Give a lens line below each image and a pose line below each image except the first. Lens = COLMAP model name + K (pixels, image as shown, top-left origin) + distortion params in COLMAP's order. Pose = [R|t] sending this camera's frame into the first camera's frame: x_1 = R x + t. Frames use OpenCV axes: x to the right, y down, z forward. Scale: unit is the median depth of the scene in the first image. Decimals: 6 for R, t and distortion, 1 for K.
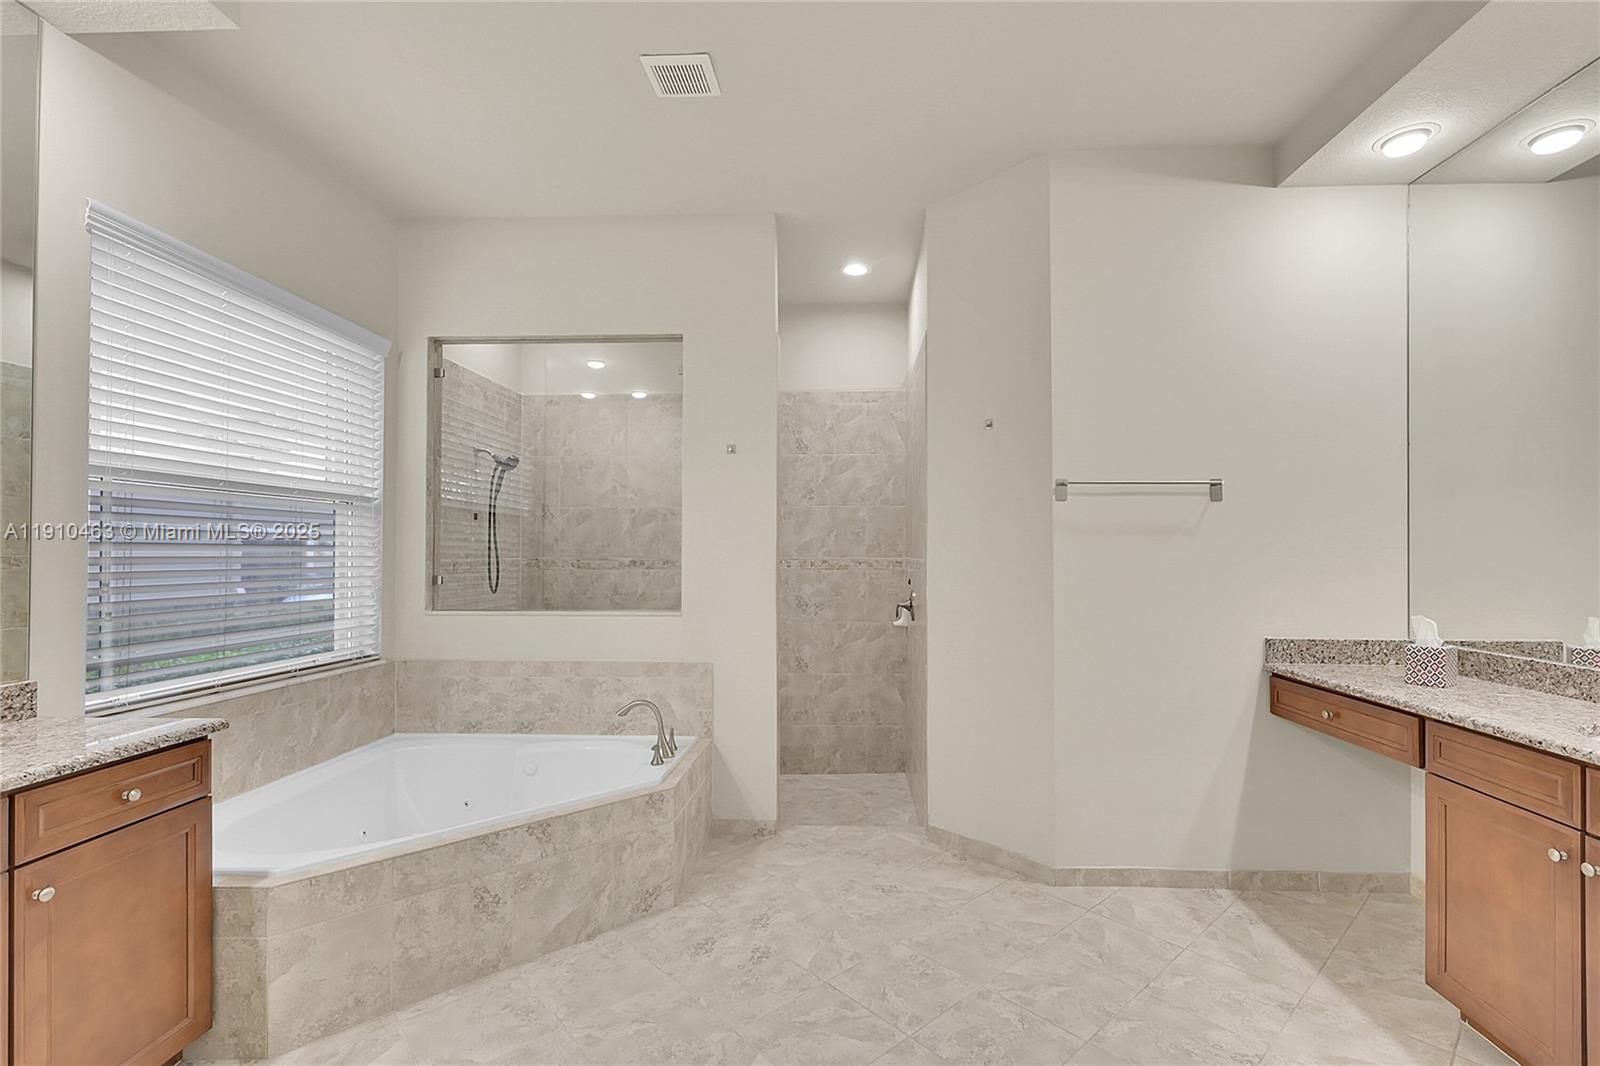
lens RADIAL K [[737.3, 0, 845.2], [0, 737.3, 570.7], [0, 0, 1]] dist [0.003857, -0.000084]
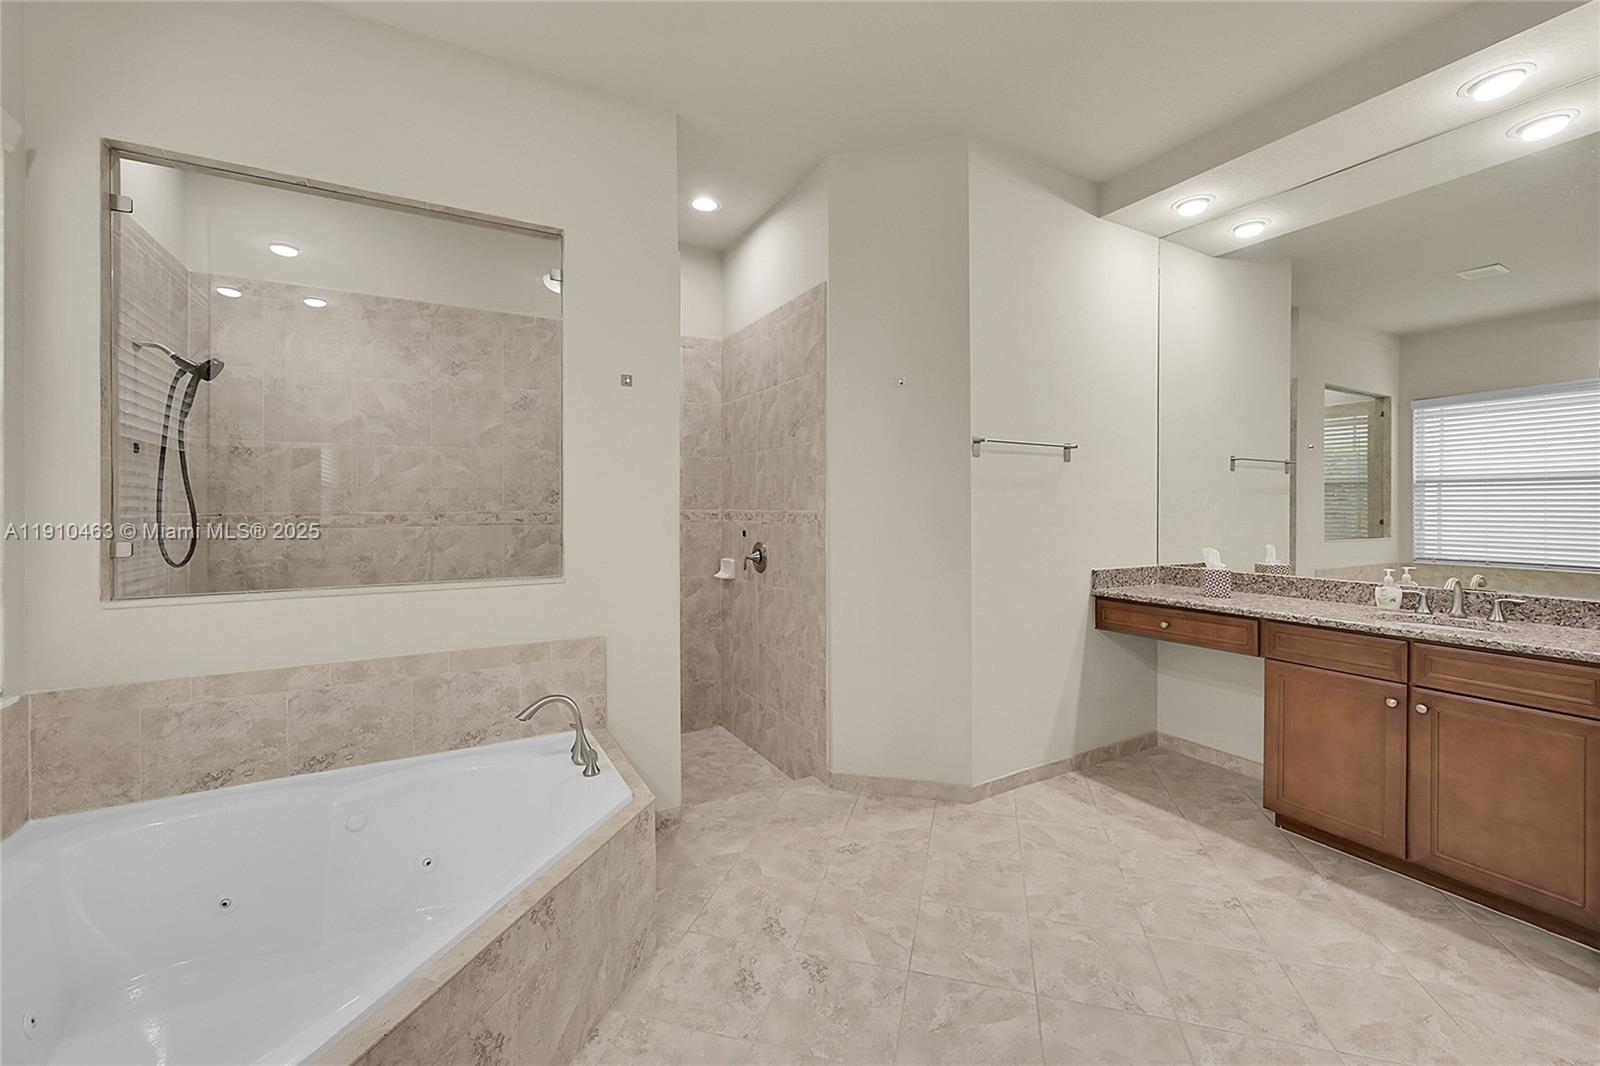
lens RADIAL K [[645.2, 0, 806.0], [0, 645.2, 528.6], [0, 0, 1]] dist [0.000757, -0.000256]
pose [[0.845820, -0.020688, 0.533068, -0.440836], [0.015957, 0.999782, 0.013482, -0.003181], [-0.533230, -0.002897, 0.845965, 0.315128]]
